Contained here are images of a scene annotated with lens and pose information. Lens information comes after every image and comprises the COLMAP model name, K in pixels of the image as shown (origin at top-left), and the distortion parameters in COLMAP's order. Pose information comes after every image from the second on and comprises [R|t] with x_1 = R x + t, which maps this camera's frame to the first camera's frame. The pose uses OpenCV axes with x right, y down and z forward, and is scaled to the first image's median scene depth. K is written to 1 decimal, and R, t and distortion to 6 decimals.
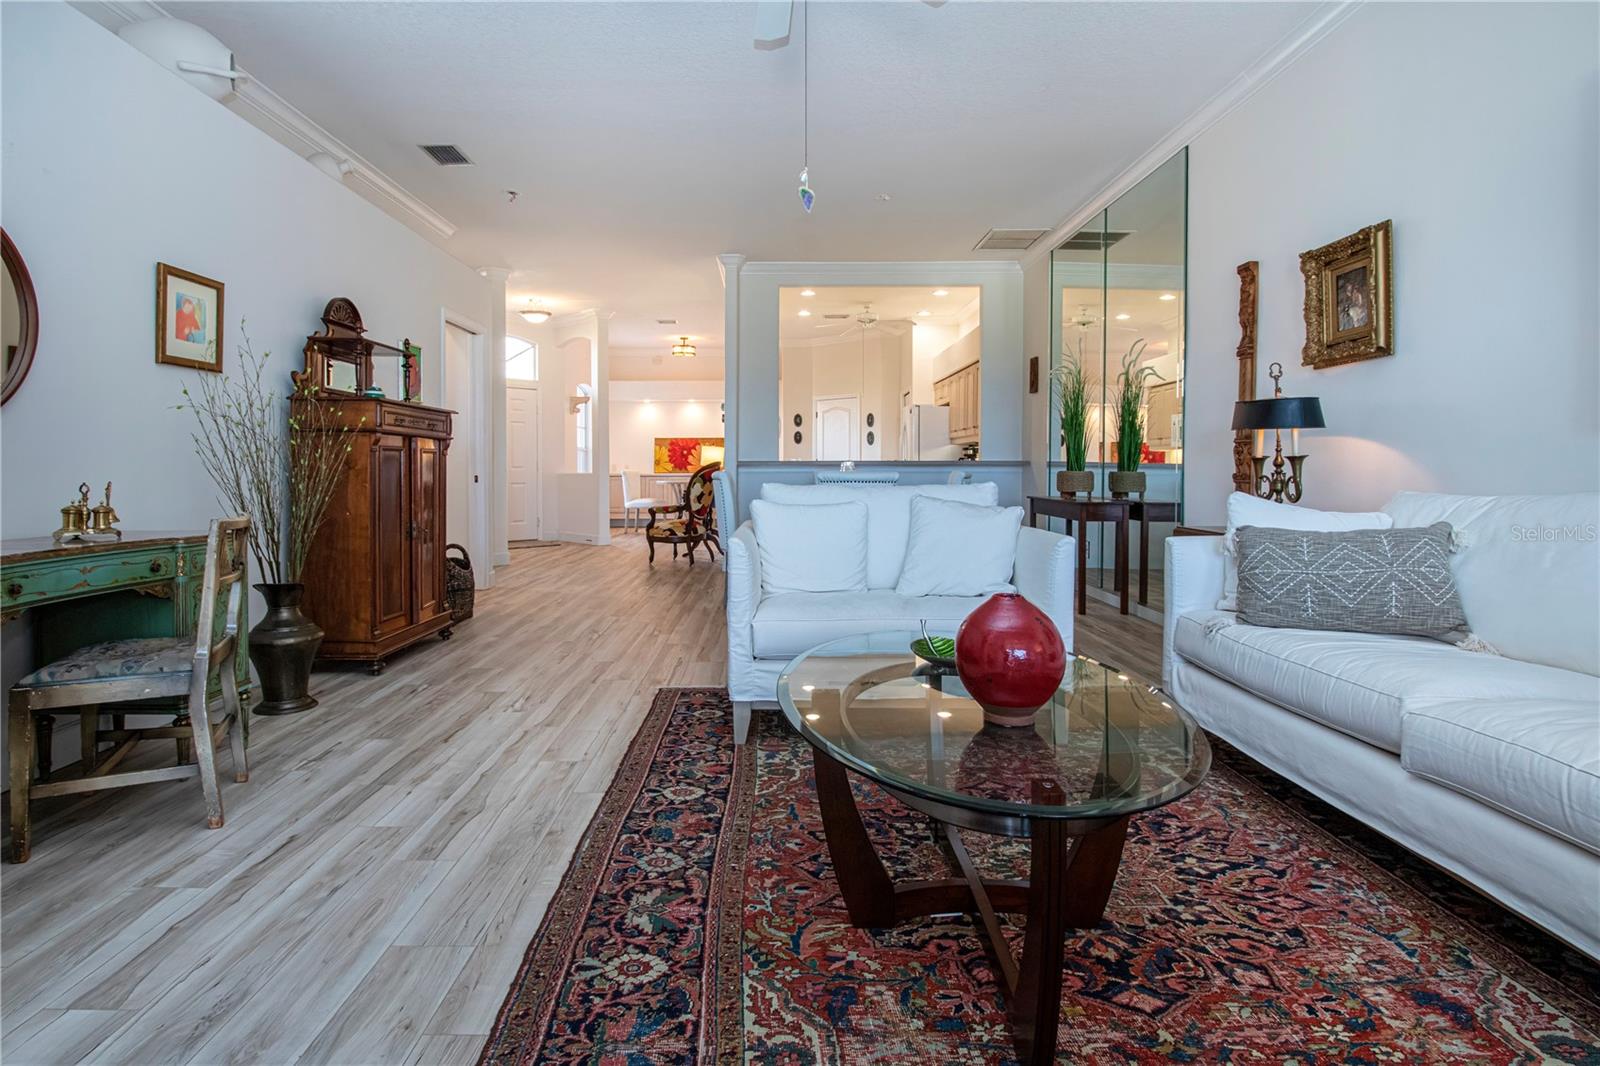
lens RADIAL K [[806.4, 0, 772.1], [0, 806.4, 504.9], [0, 0, 1]] dist [-0.018144, 0.002942]
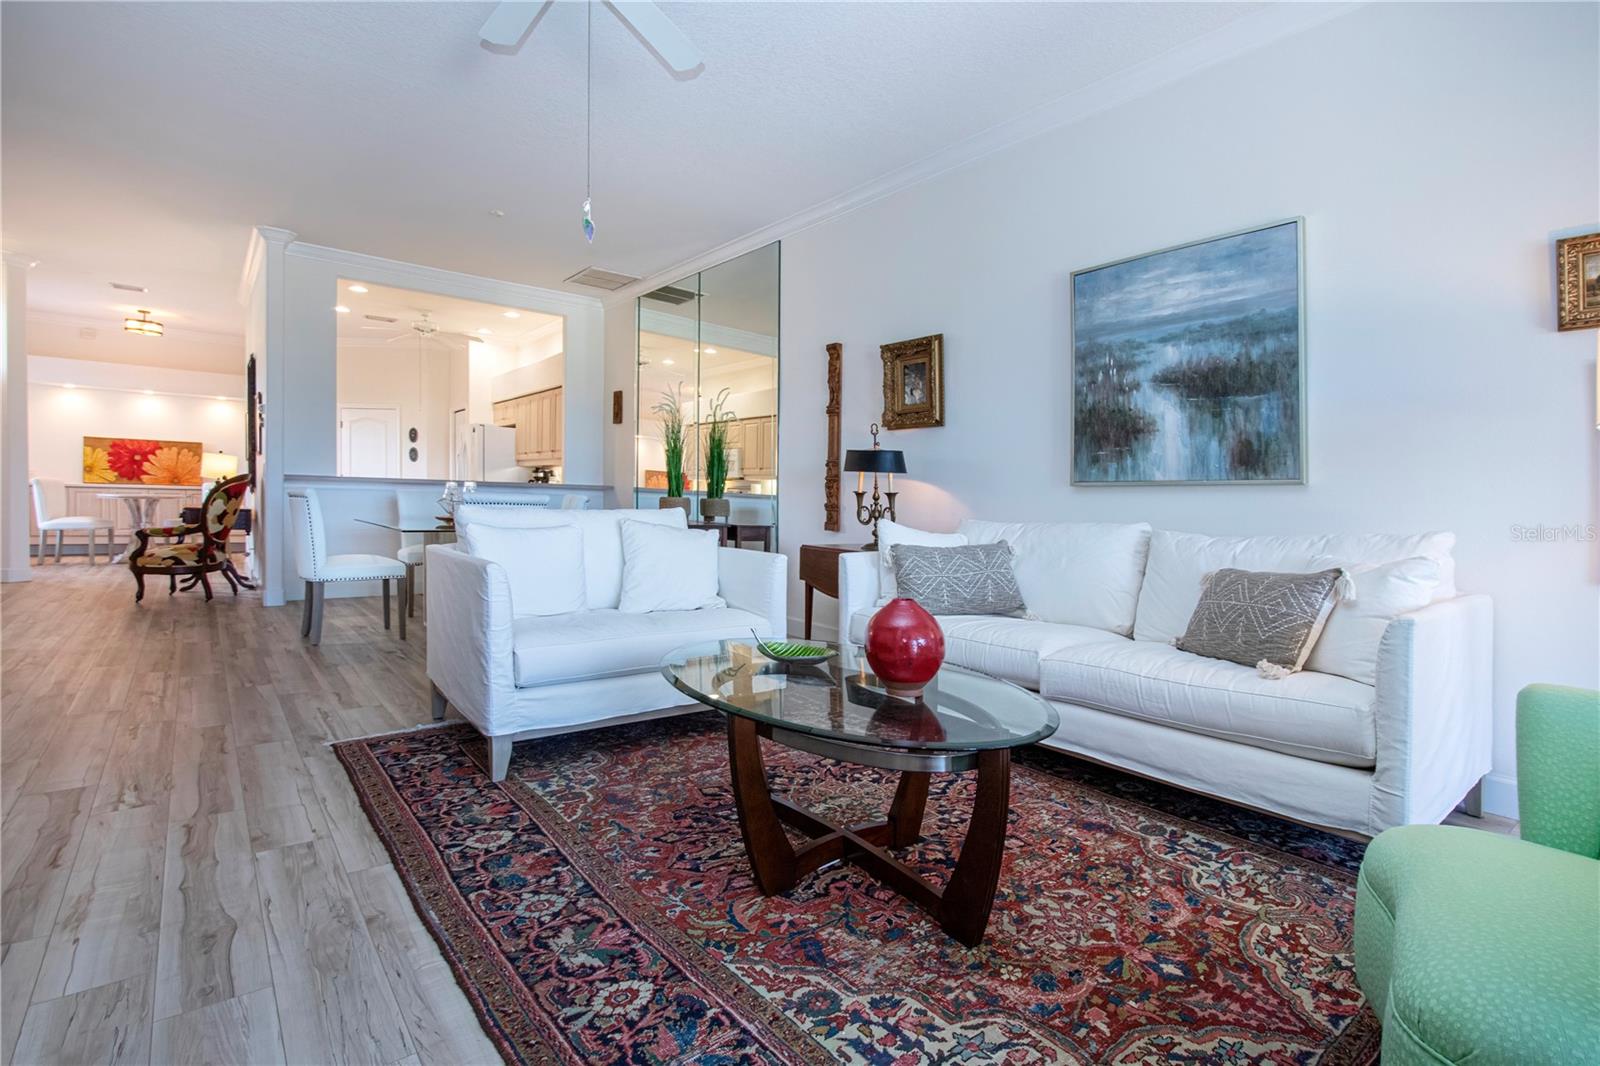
lens RADIAL K [[770.4, 0, 825.8], [0, 770.4, 518.5], [0, 0, 1]] dist [-0.013240, 0.000492]
pose [[0.767025, 0.007135, 0.641577, -0.290407], [-0.001583, 0.999956, -0.009227, -0.004184], [-0.641615, 0.006062, 0.767003, 0.051125]]
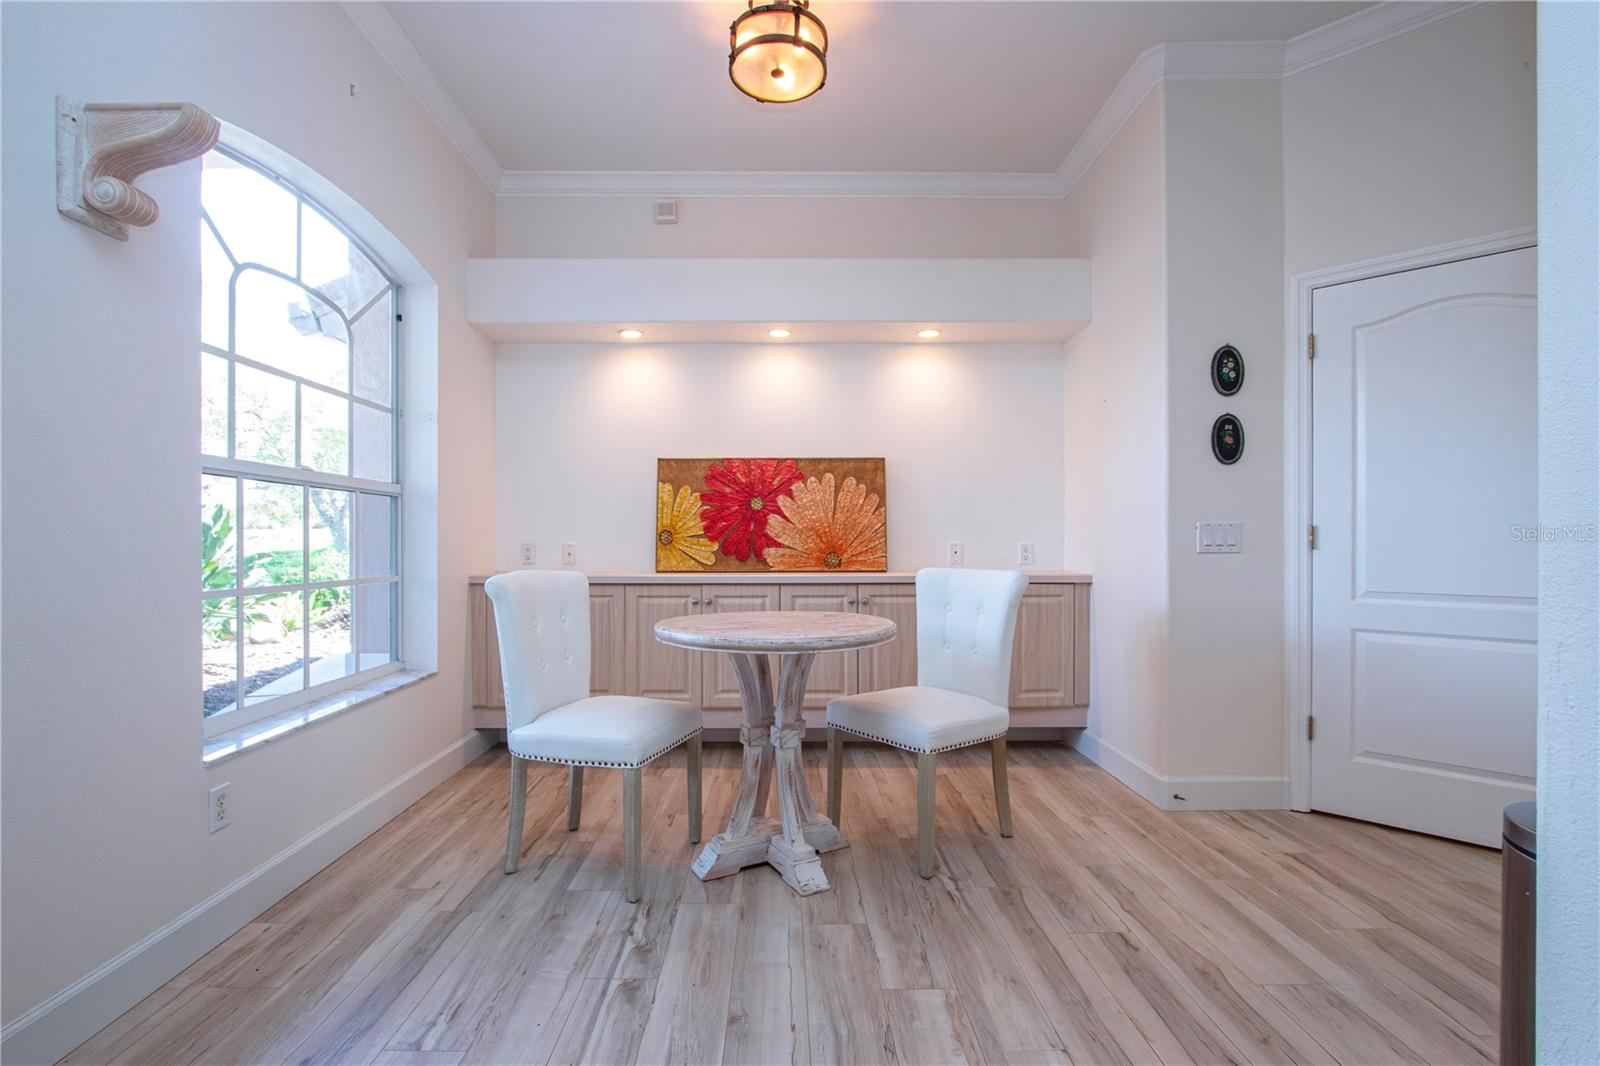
lens RADIAL K [[717.5, 0, 801.7], [0, 717.5, 529.4], [0, 0, 1]] dist [-0.011307, 0.000868]
pose [[0.999469, 0.002780, 0.032477, -0.414179], [-0.000815, 0.998176, -0.060369, -0.162926], [-0.032585, 0.060311, 0.997648, 3.025937]]
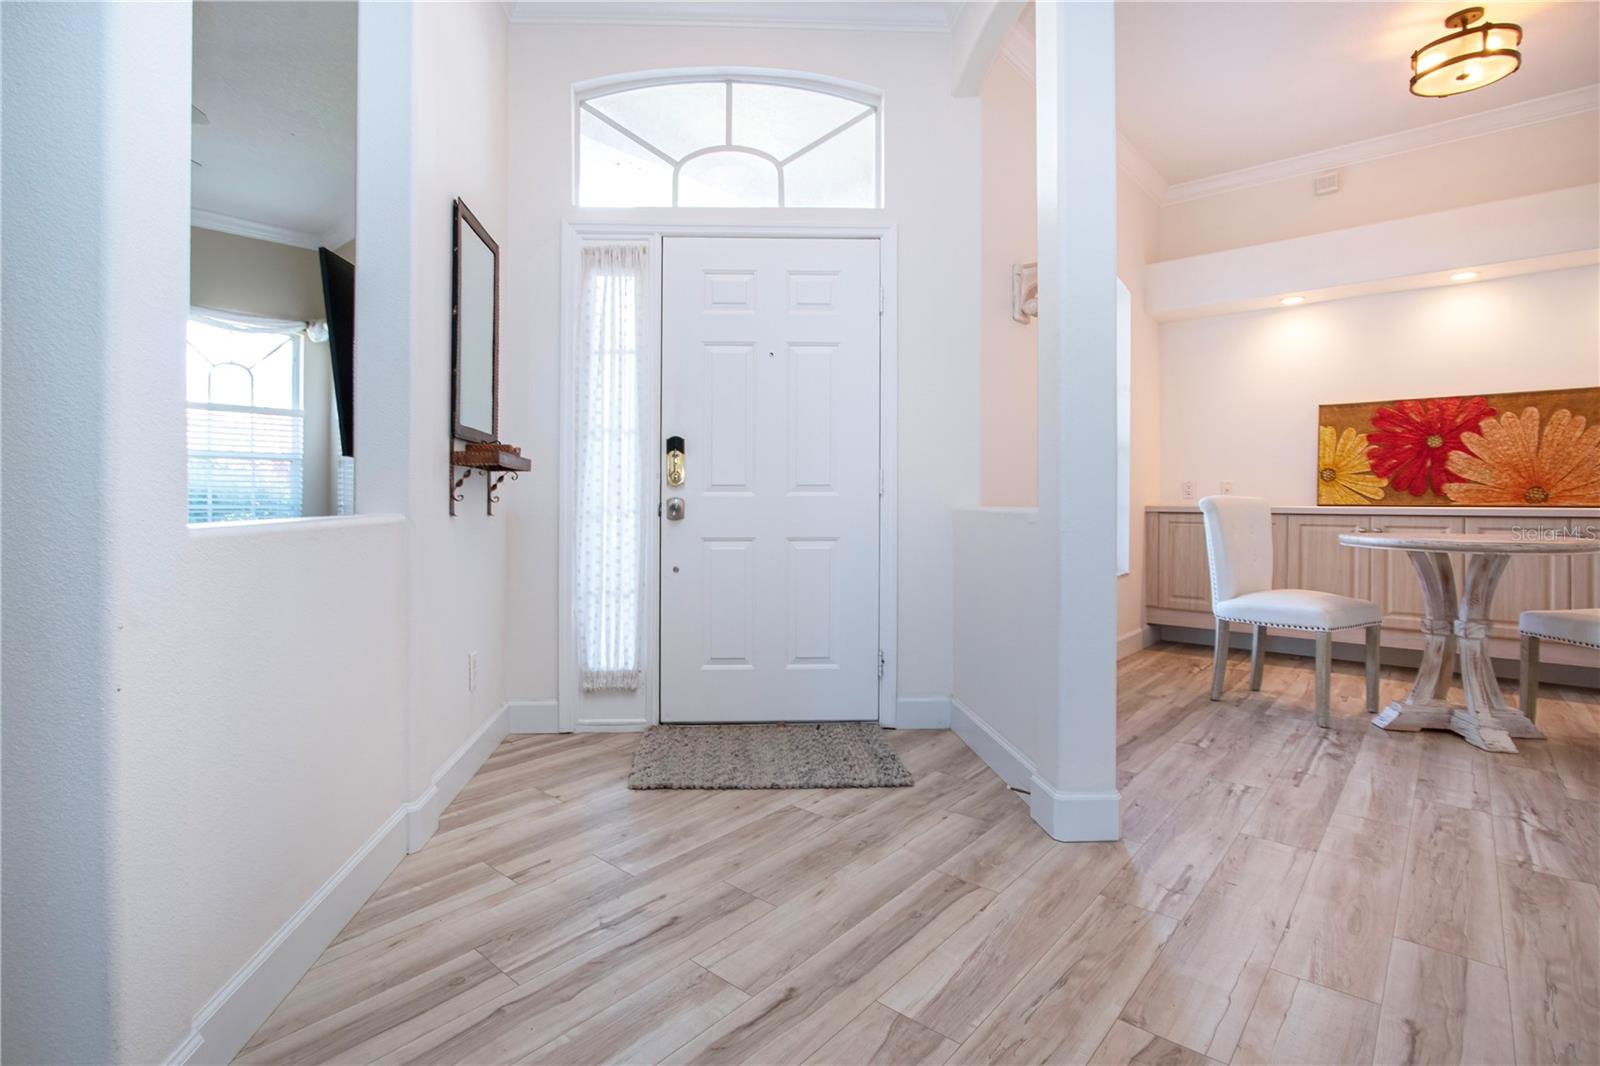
lens RADIAL K [[770.4, 0, 728.8], [0, 770.4, 502.0], [0, 0, 1]] dist [-0.013240, 0.000492]
pose [[0.723121, 0.008483, -0.690669, -0.421394], [-0.028911, 0.999420, -0.017994, -0.113723], [0.690116, 0.032980, 0.722947, 2.428506]]
